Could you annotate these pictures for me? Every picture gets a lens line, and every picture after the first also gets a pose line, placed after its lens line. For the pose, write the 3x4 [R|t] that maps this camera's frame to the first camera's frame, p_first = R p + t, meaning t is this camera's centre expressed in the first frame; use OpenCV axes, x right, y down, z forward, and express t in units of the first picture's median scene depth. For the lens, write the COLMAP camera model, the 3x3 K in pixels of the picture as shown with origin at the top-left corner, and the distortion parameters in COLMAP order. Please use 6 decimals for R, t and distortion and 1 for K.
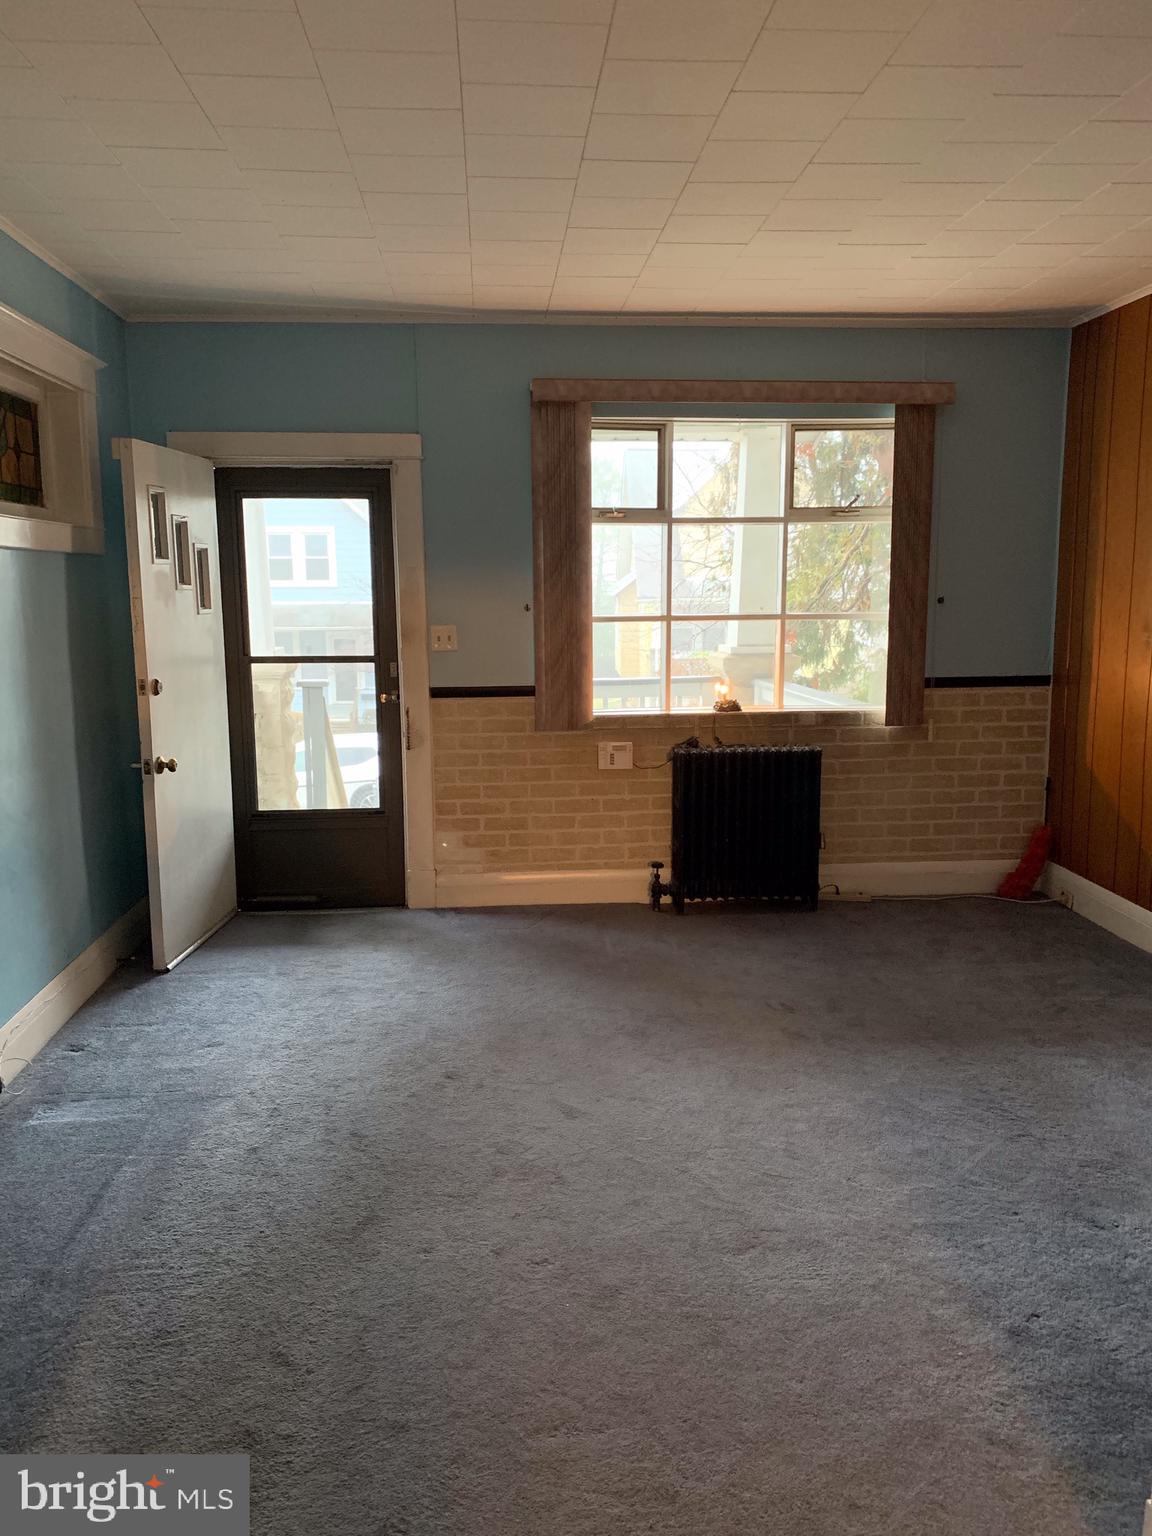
lens RADIAL K [[1167.5, 0, 577.3], [0, 1167.5, 775.8], [0, 0, 1]] dist [0.016536, -0.013029]
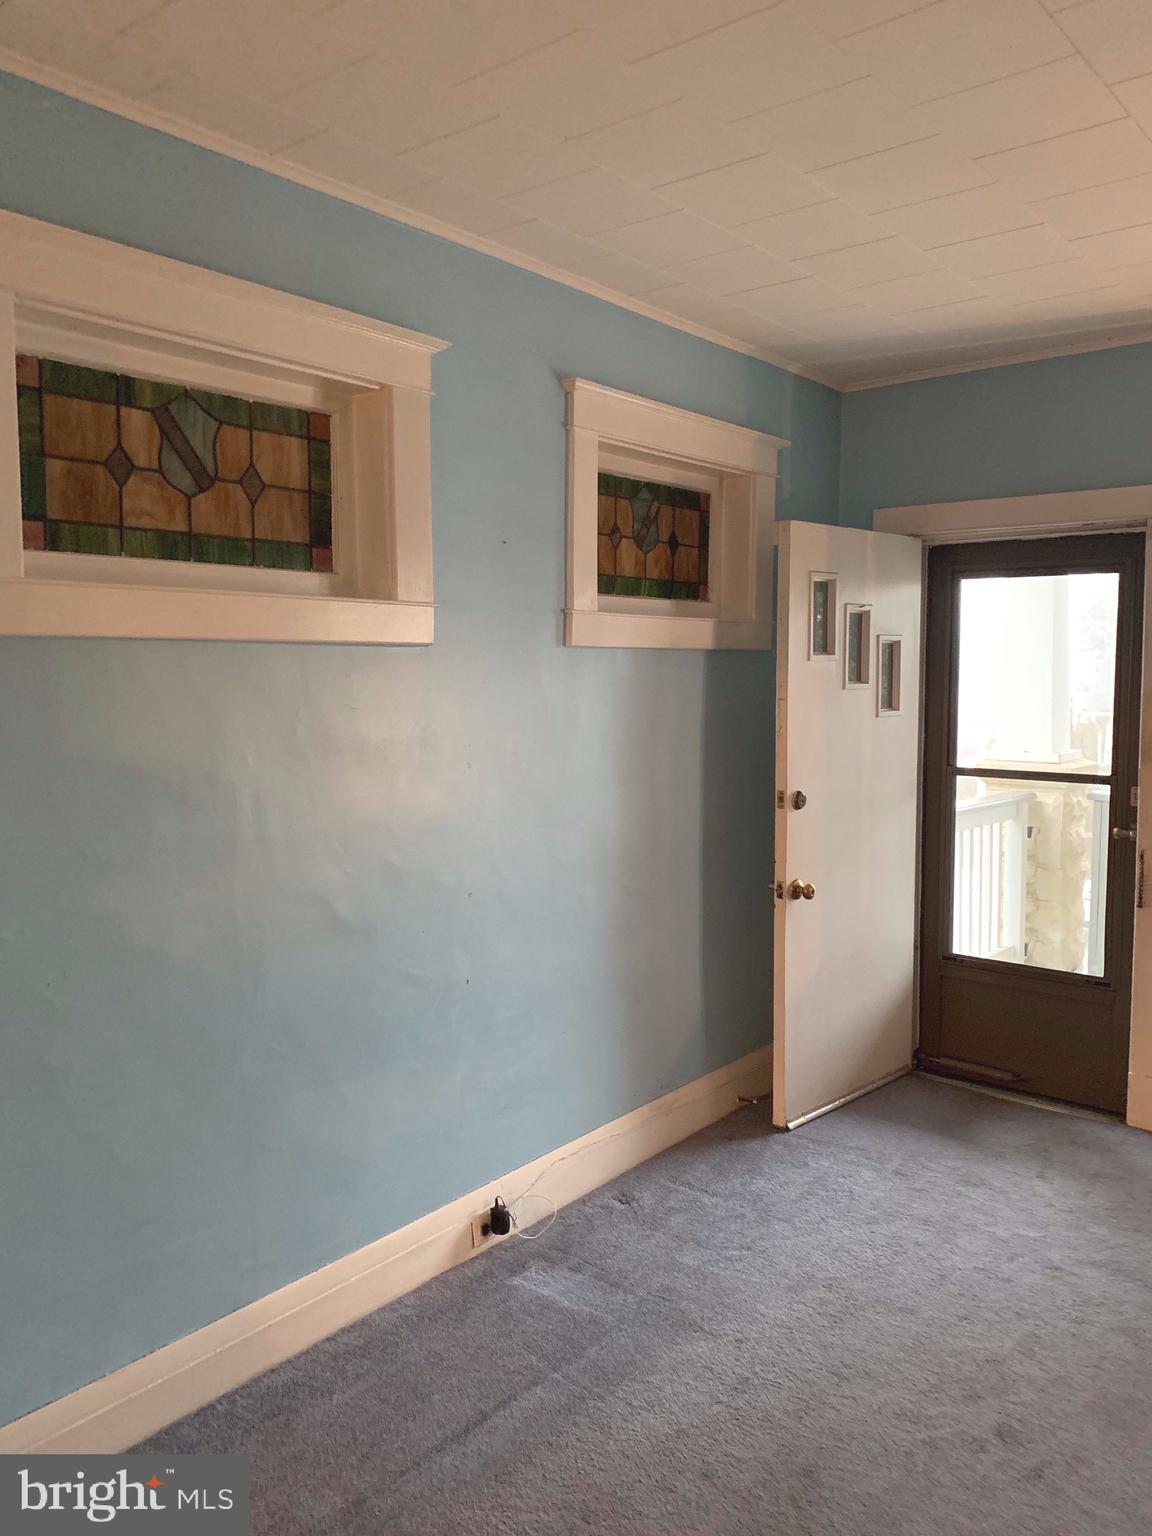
lens RADIAL K [[1167.5, 0, 577.5], [0, 1167.5, 768.0], [0, 0, 1]] dist [0.016536, -0.013029]
pose [[0.714503, 0.065580, -0.696552, 0.126498], [-0.115917, 0.992934, -0.025420, -0.058204], [0.689963, 0.098905, 0.717056, 0.259244]]
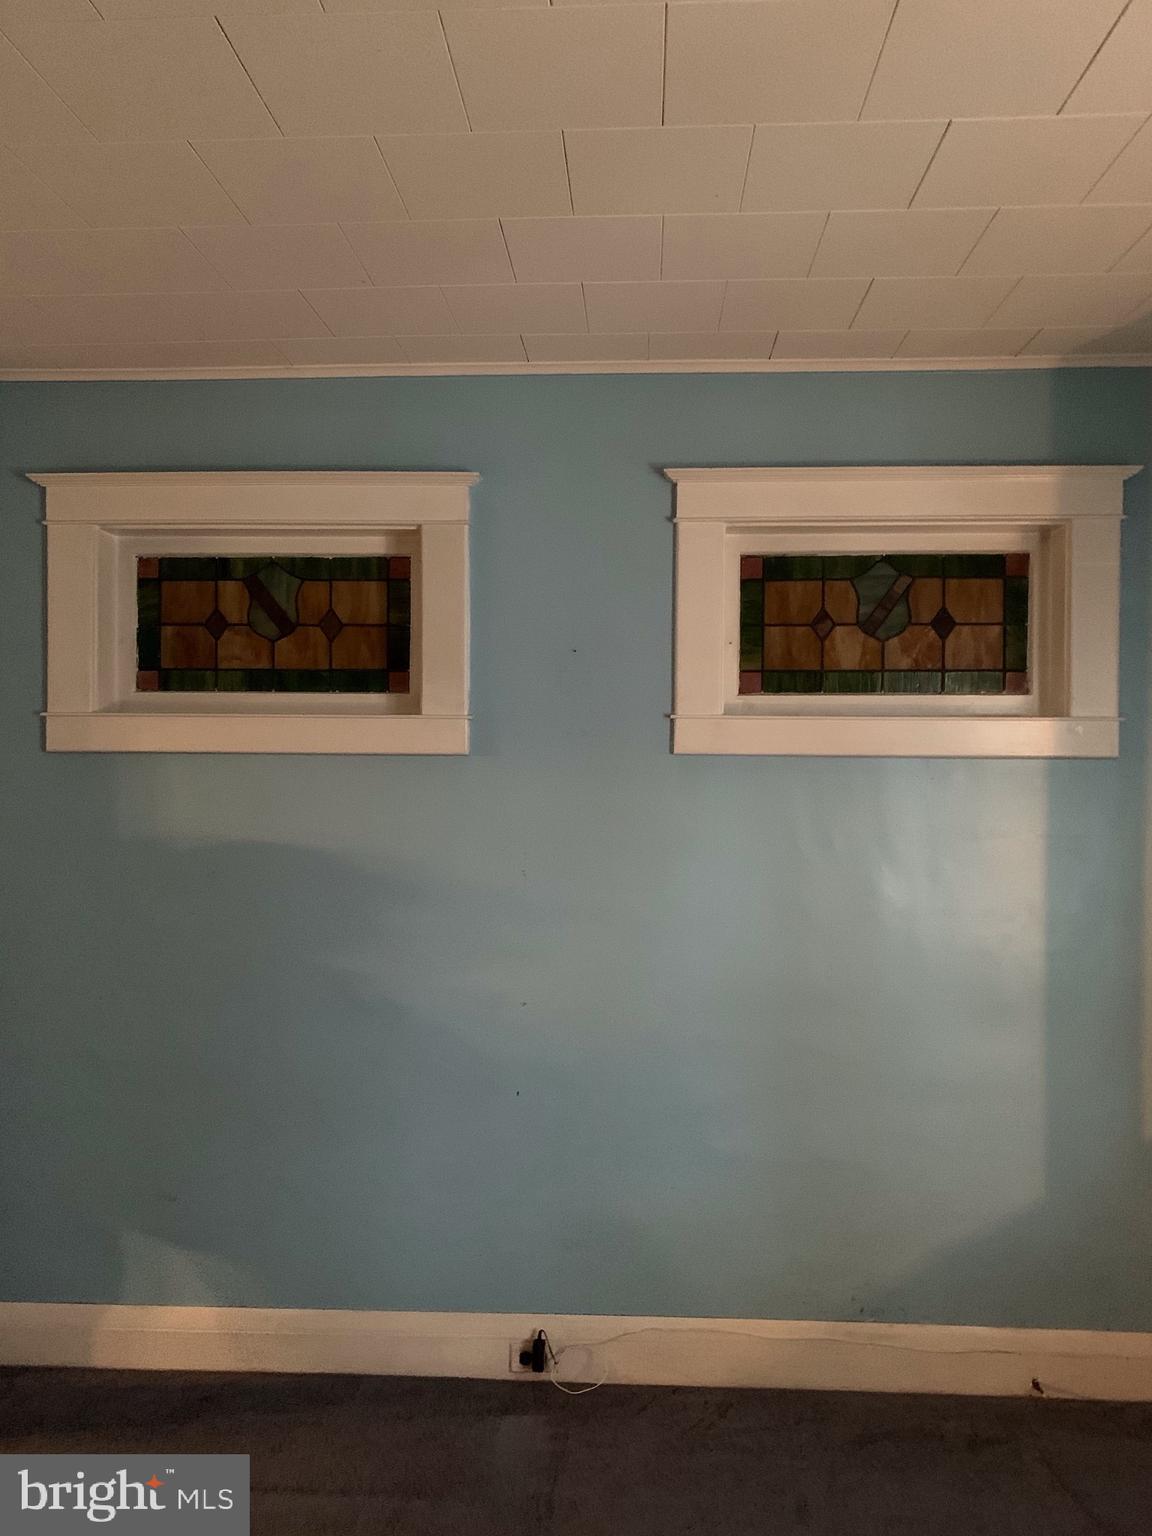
lens RADIAL K [[1167.5, 0, 579.2], [0, 1167.5, 761.5], [0, 0, 1]] dist [0.016536, -0.013029]
pose [[-0.107386, -0.004089, -0.994209, 0.281363], [-0.161563, 0.986772, 0.013393, -0.146277], [0.981002, 0.162065, -0.106626, 0.785422]]
